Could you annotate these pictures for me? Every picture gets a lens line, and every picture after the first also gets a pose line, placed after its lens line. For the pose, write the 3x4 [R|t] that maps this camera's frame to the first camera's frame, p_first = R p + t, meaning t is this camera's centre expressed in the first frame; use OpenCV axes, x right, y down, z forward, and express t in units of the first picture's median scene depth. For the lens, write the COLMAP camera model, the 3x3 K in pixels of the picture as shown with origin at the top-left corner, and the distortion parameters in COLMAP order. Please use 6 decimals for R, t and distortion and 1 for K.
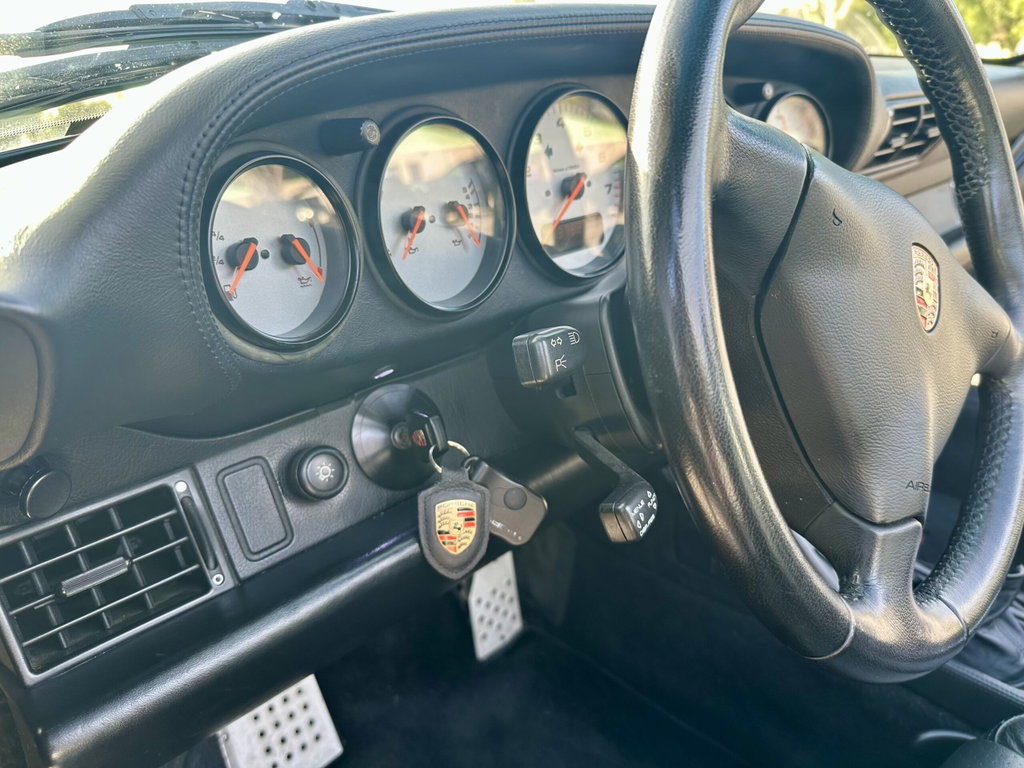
lens RADIAL K [[748.9, 0, 512.0], [0, 748.9, 384.0], [0, 0, 1]] dist [0.002327, 0.002681]
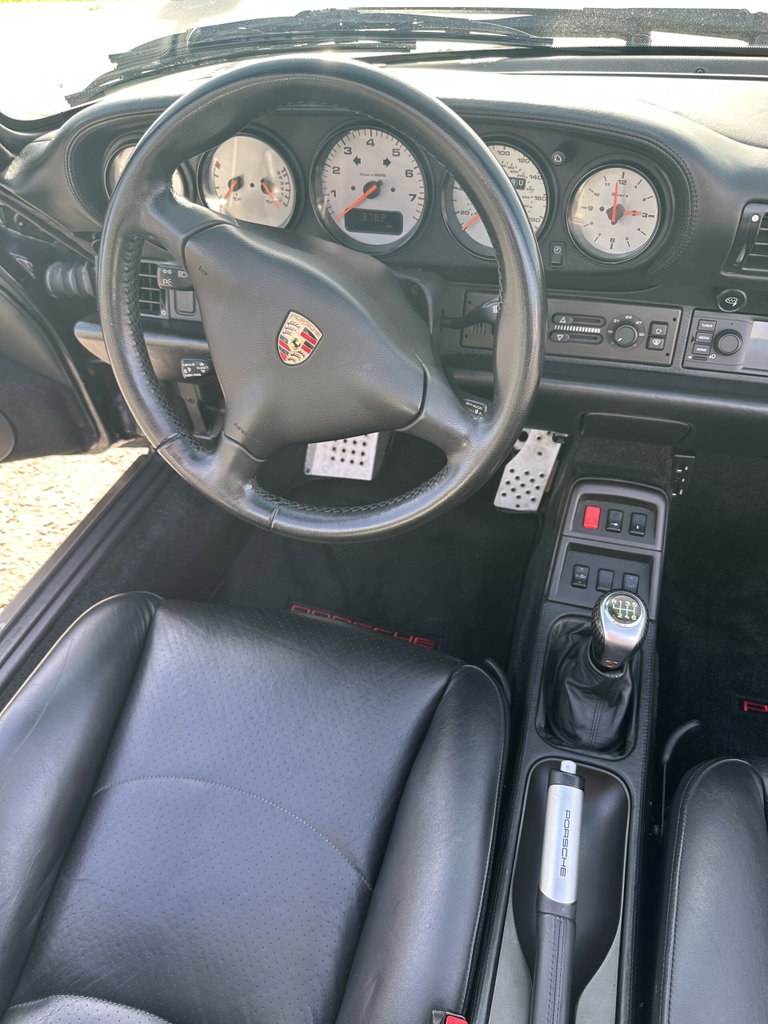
lens RADIAL K [[748.9, 0, 384.0], [0, 748.9, 512.0], [0, 0, 1]] dist [0.002327, 0.002681]
pose [[0.492345, 0.618418, -0.612500, 1.391822], [-0.312662, 0.782388, 0.538621, -0.573183], [0.812305, -0.073682, 0.578560, 0.135688]]
